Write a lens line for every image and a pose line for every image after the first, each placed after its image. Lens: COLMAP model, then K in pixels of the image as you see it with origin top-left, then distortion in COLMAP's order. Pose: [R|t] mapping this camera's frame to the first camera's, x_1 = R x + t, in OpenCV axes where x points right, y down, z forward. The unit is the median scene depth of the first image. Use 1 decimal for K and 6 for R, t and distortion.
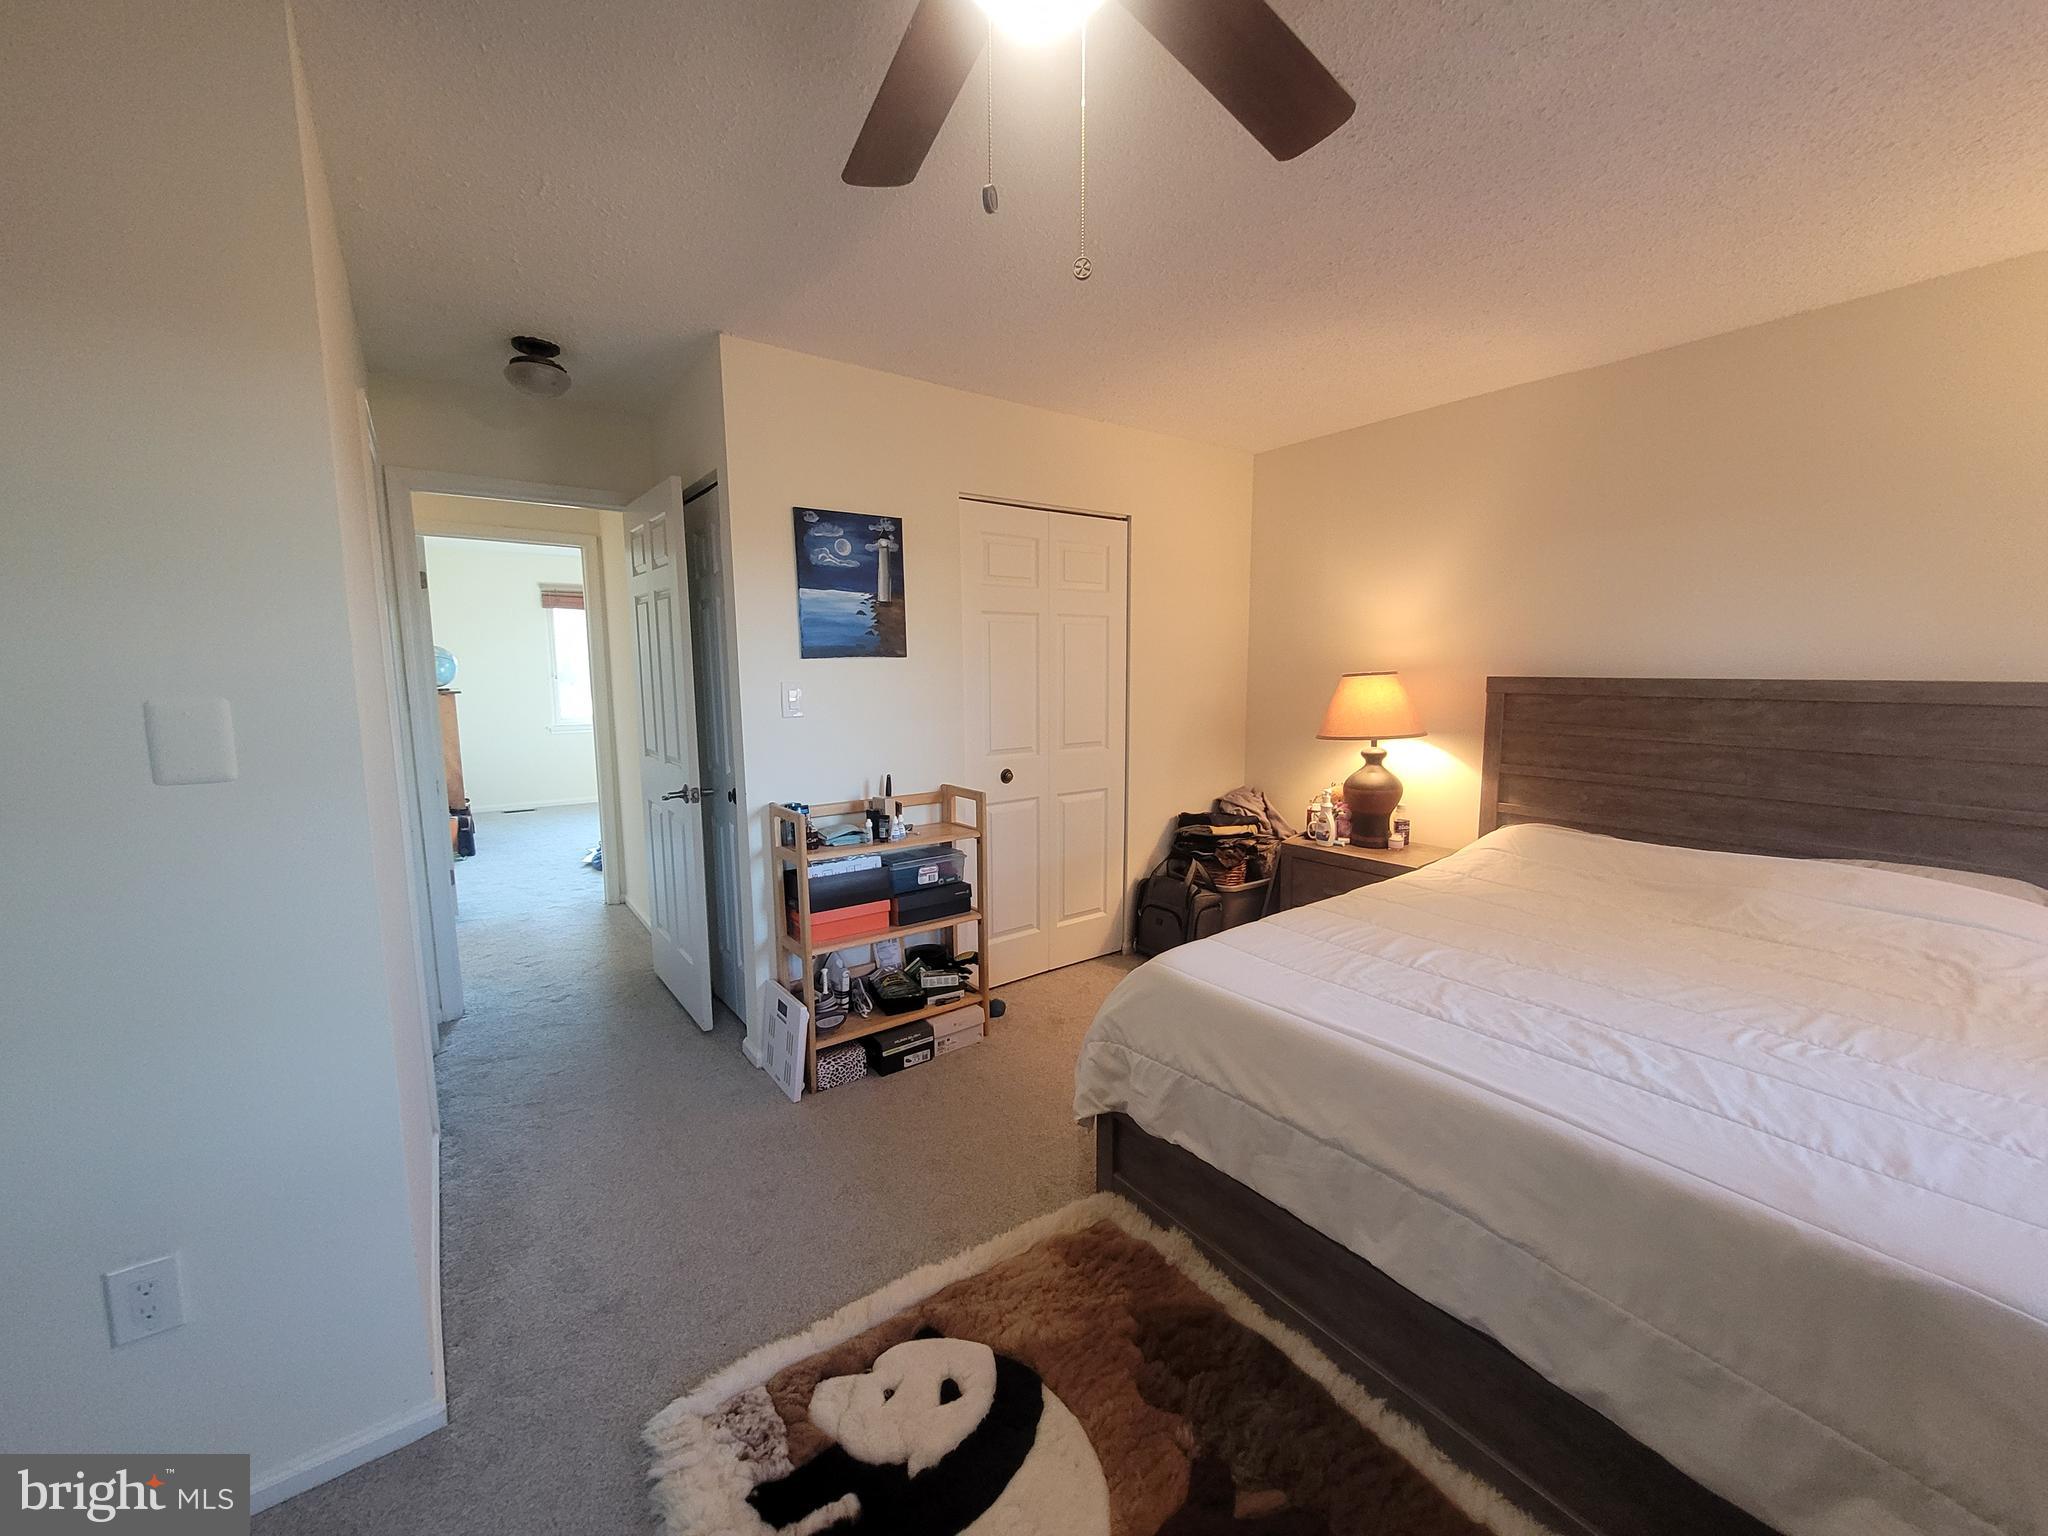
lens RADIAL K [[801.3, 0, 1024.0], [0, 801.3, 768.0], [0, 0, 1]] dist [-0.000281, 0.000143]
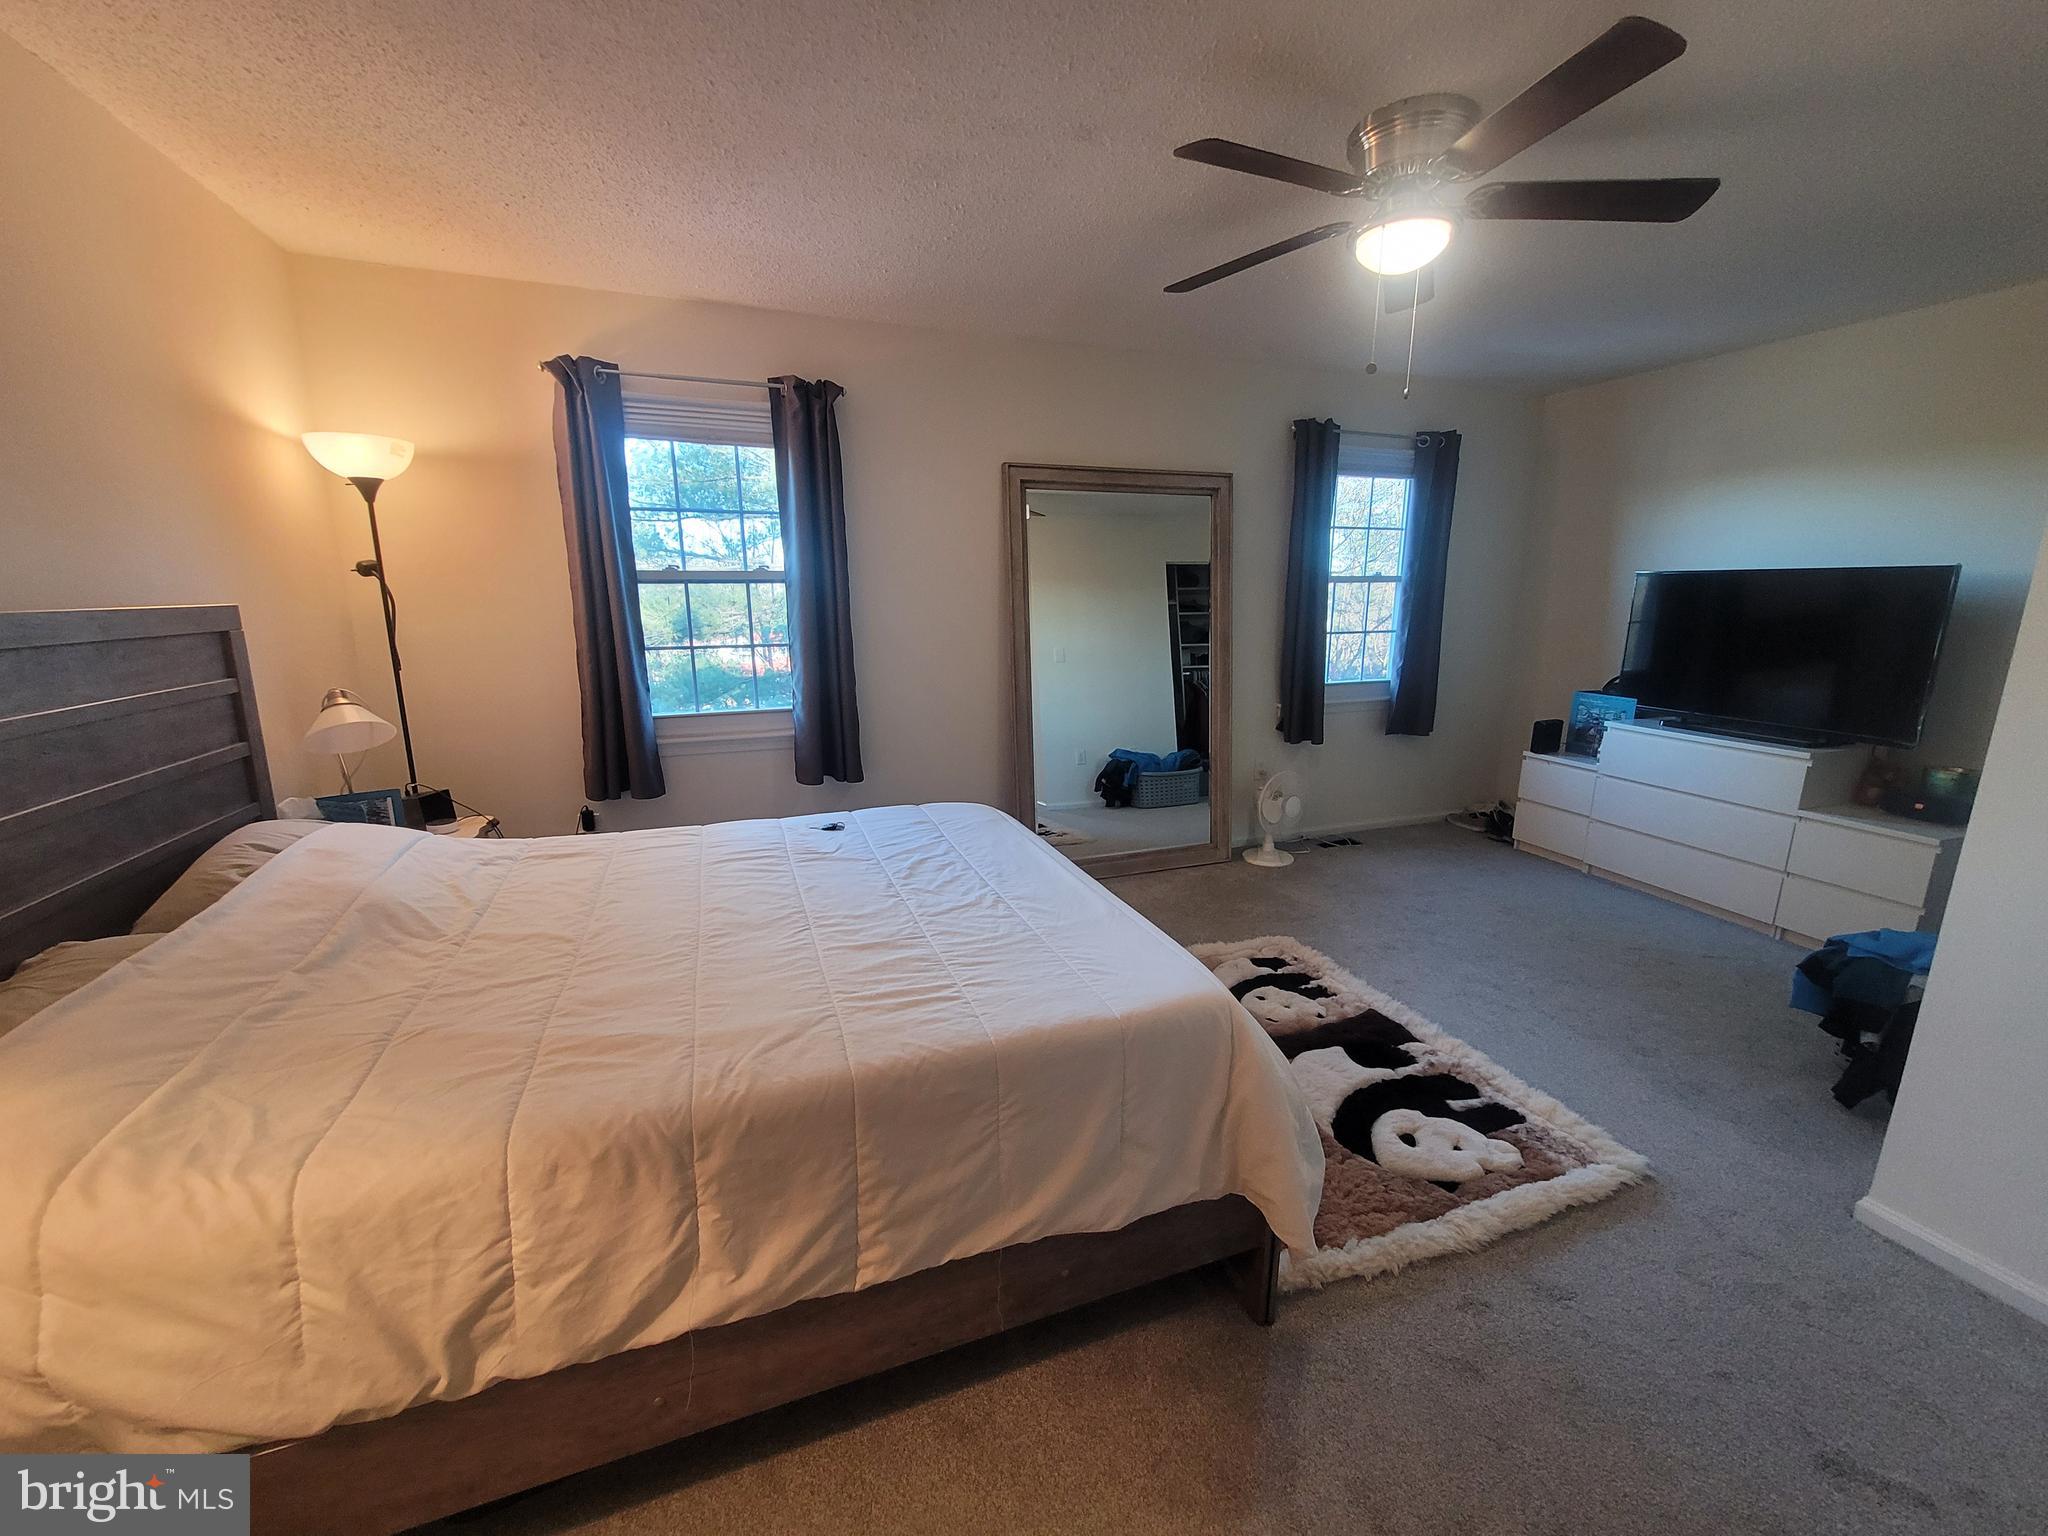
lens RADIAL K [[801.3, 0, 1024.0], [0, 801.3, 768.0], [0, 0, 1]] dist [-0.000281, 0.000143]
pose [[-0.963549, -0.058832, 0.260983, 0.214588], [0.032445, 0.942624, 0.332276, -0.271551], [-0.265558, 0.328632, -0.906355, 2.210706]]
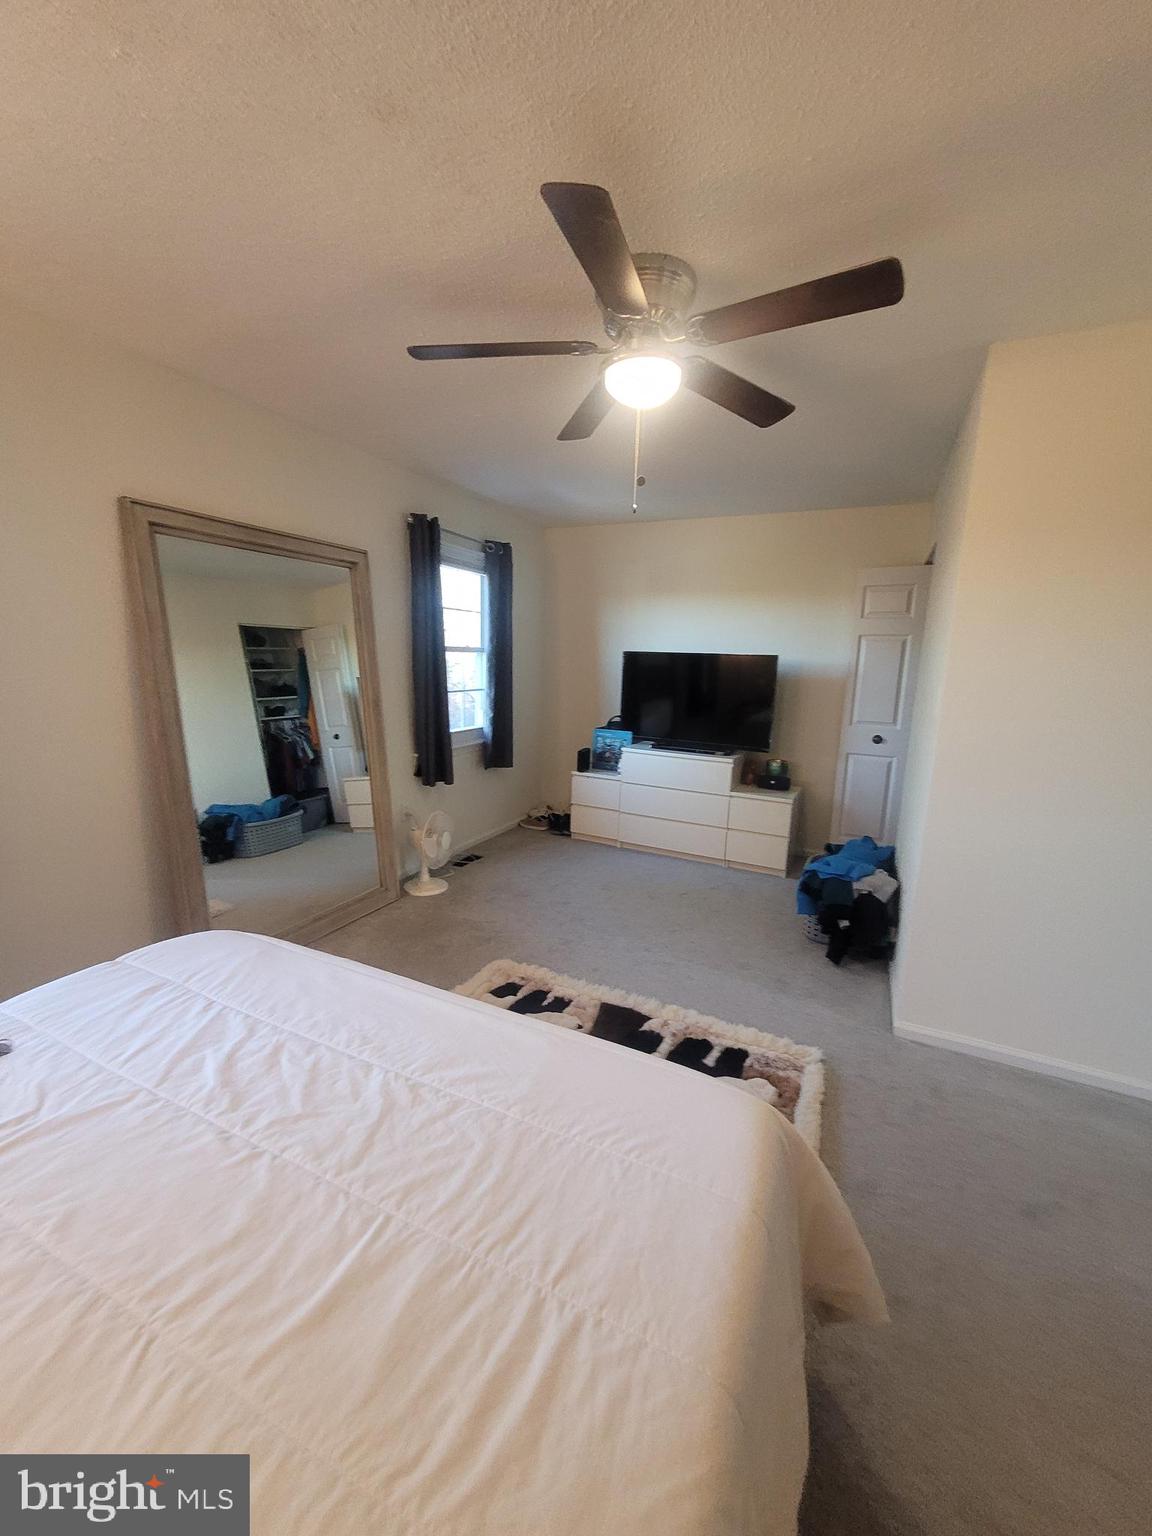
lens RADIAL K [[601.0, 0, 583.3], [0, 601.0, 766.9], [0, 0, 1]] dist [-0.000281, 0.000143]
pose [[-0.872556, 0.058333, -0.485018, 0.714750], [-0.093814, 0.954356, 0.283554, -0.230185], [0.479421, 0.292918, -0.827257, 1.714112]]
